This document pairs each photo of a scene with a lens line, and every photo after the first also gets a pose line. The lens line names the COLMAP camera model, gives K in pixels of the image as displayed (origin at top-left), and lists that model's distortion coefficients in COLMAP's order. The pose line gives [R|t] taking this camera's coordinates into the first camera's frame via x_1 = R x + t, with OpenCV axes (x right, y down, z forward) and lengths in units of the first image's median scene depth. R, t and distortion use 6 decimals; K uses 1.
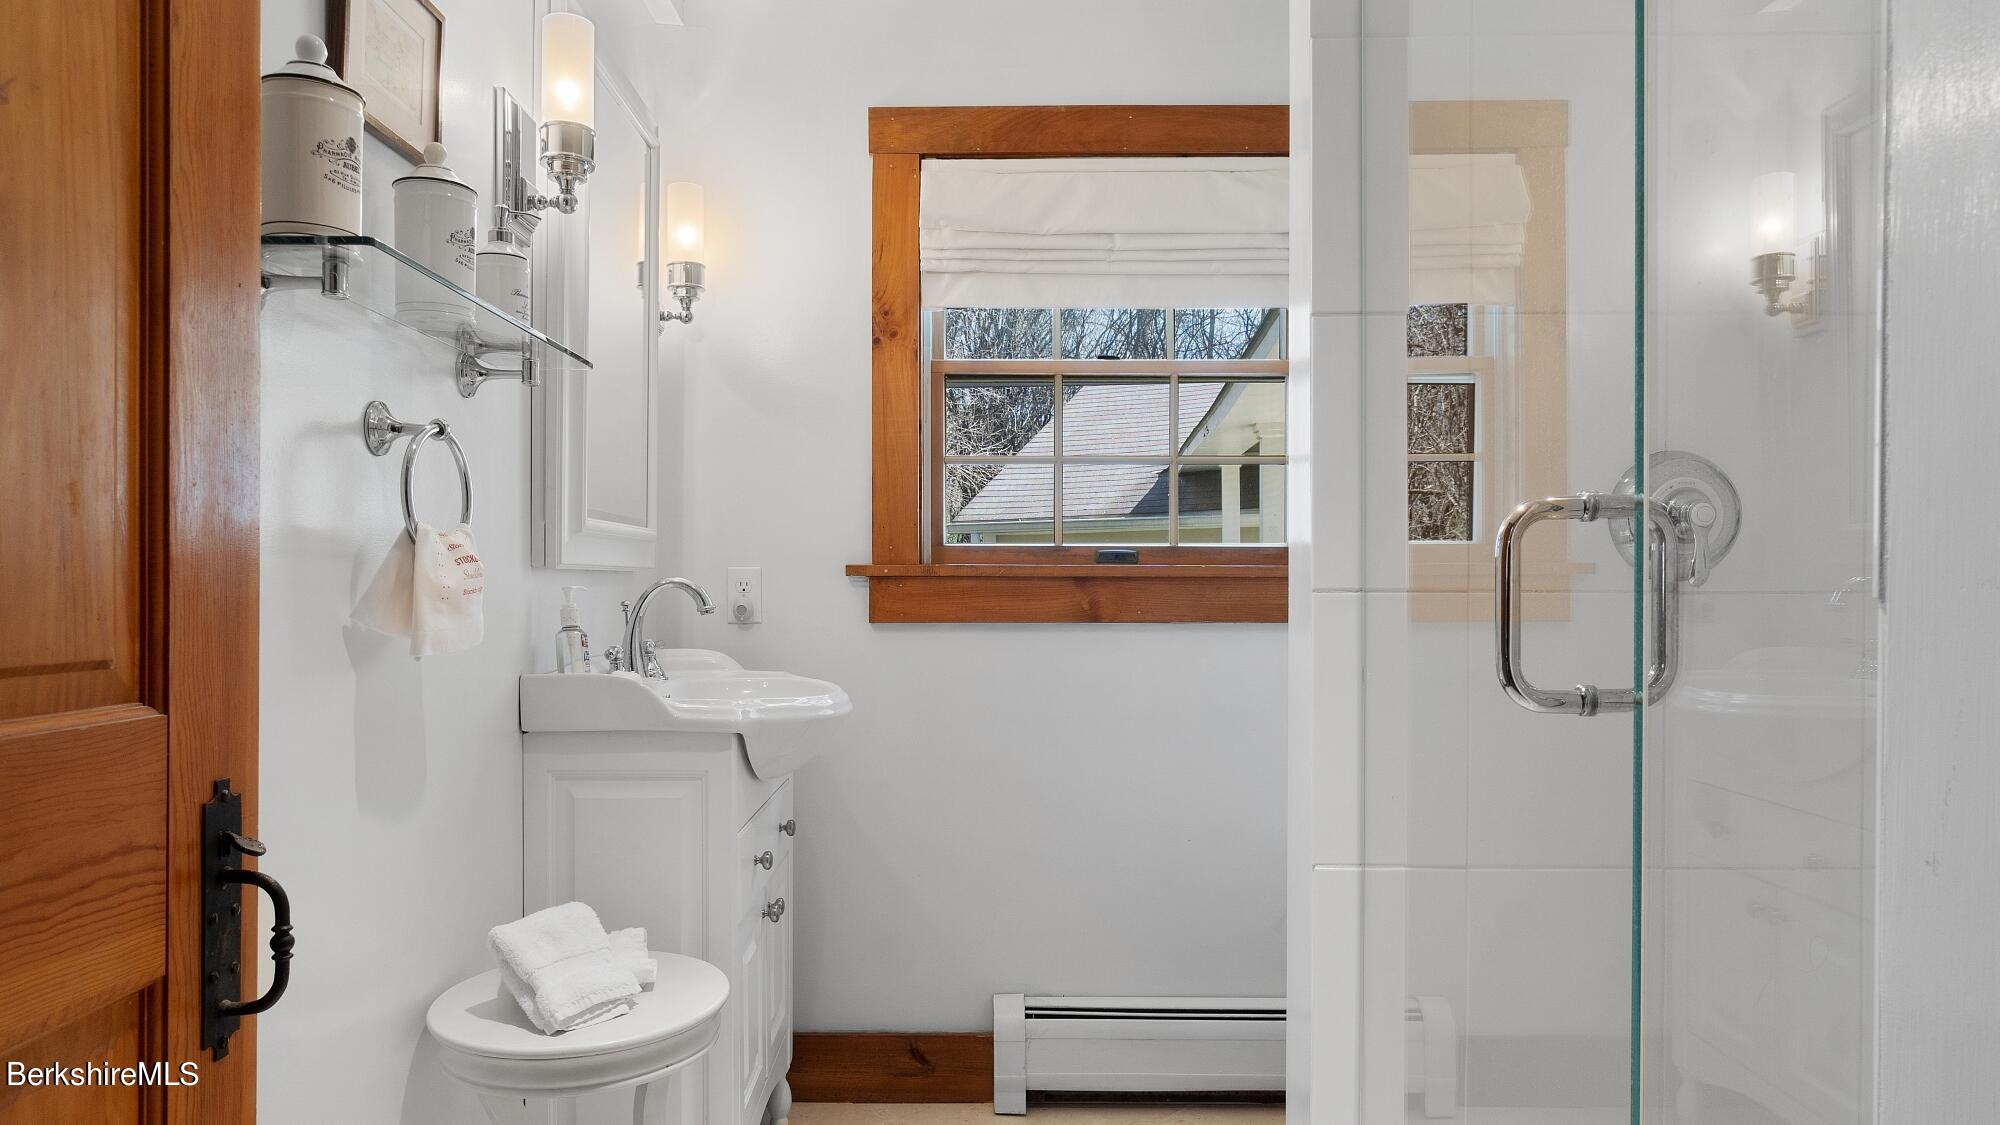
lens RADIAL K [[1217.1, 0, 1028.5], [0, 1217.1, 596.3], [0, 0, 1]] dist [-0.008163, 0.001767]
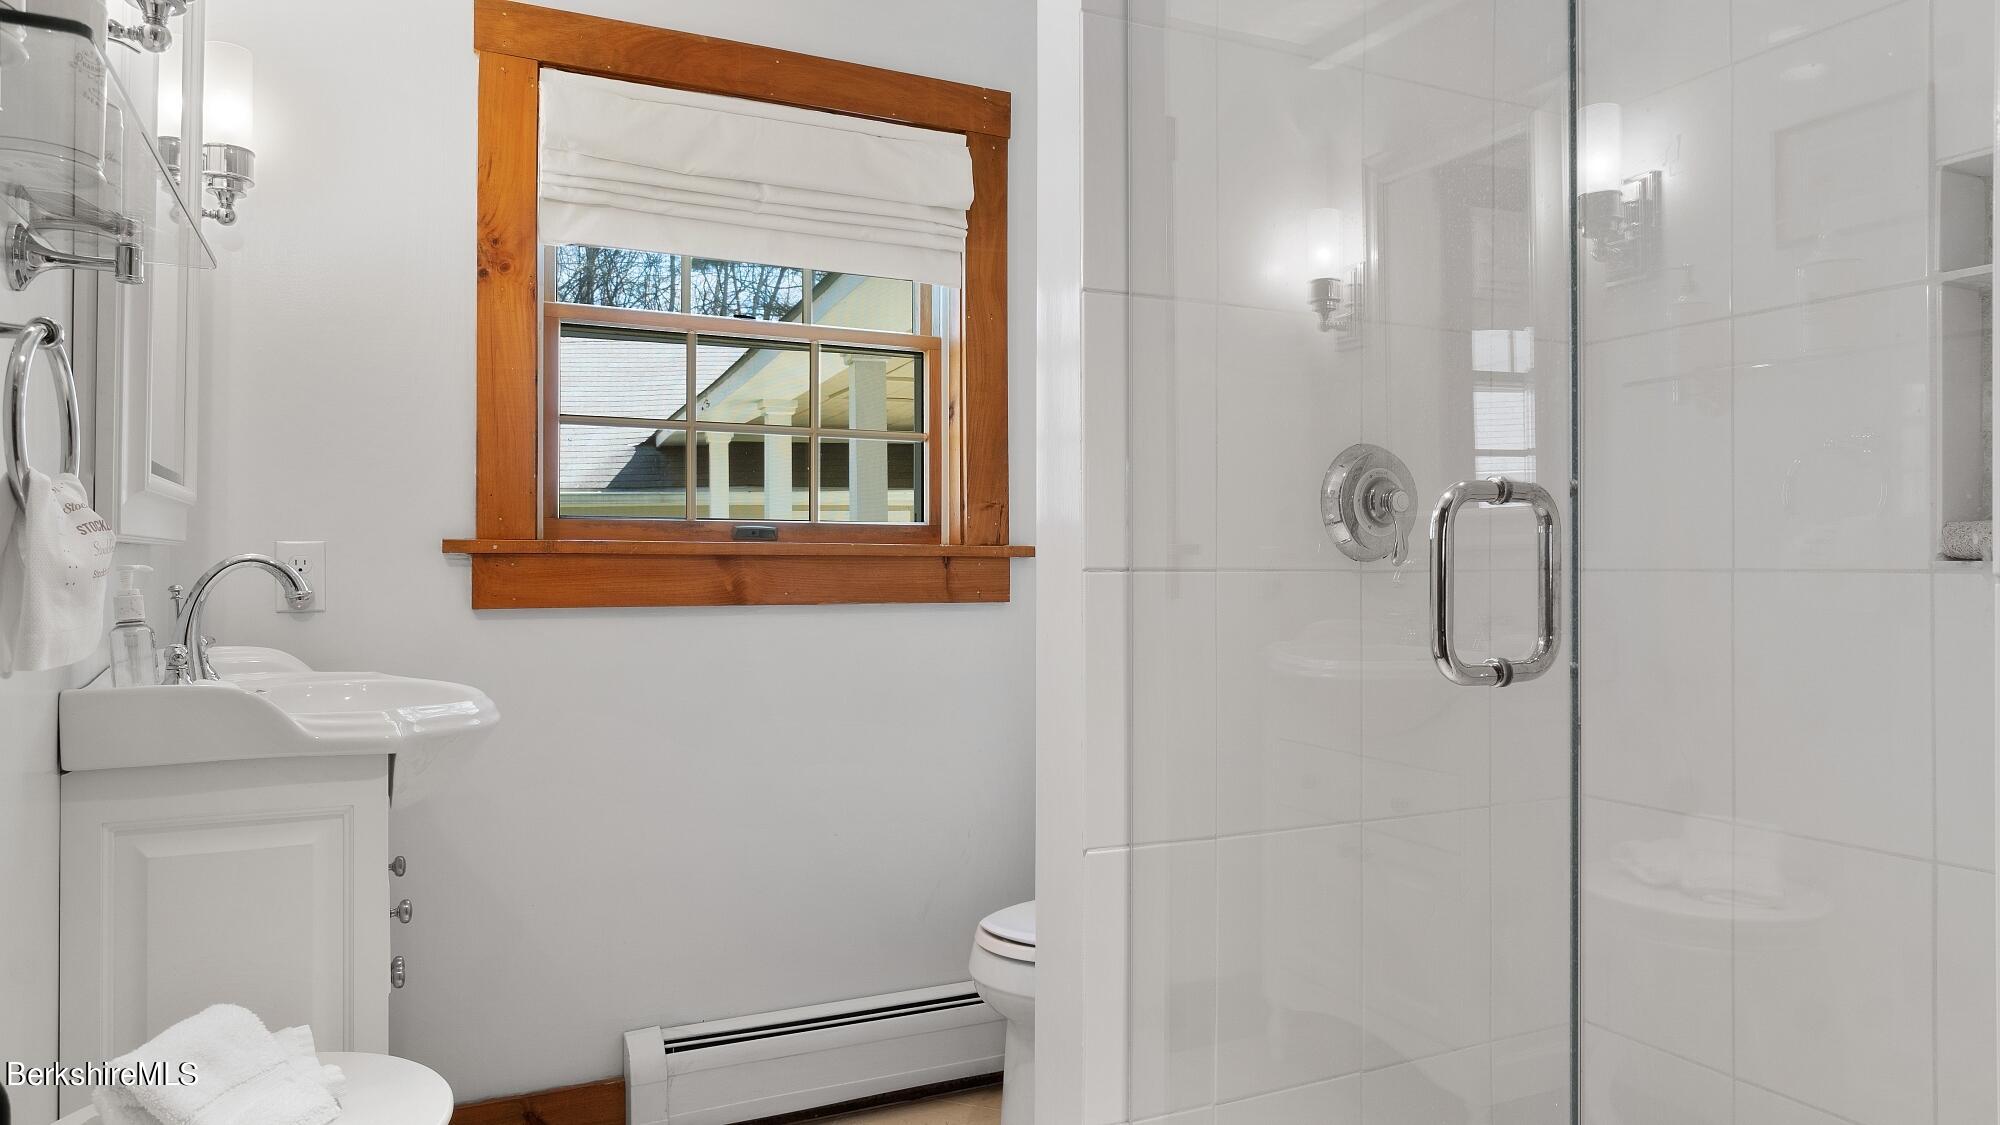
lens RADIAL K [[1217.1, 0, 1004.4], [0, 1217.1, 559.3], [0, 0, 1]] dist [-0.008163, 0.001767]
pose [[0.901162, 0.002807, 0.433474, -0.163806], [0.002757, 0.999922, -0.012207, -0.001177], [-0.433475, 0.012196, 0.901083, 0.091520]]
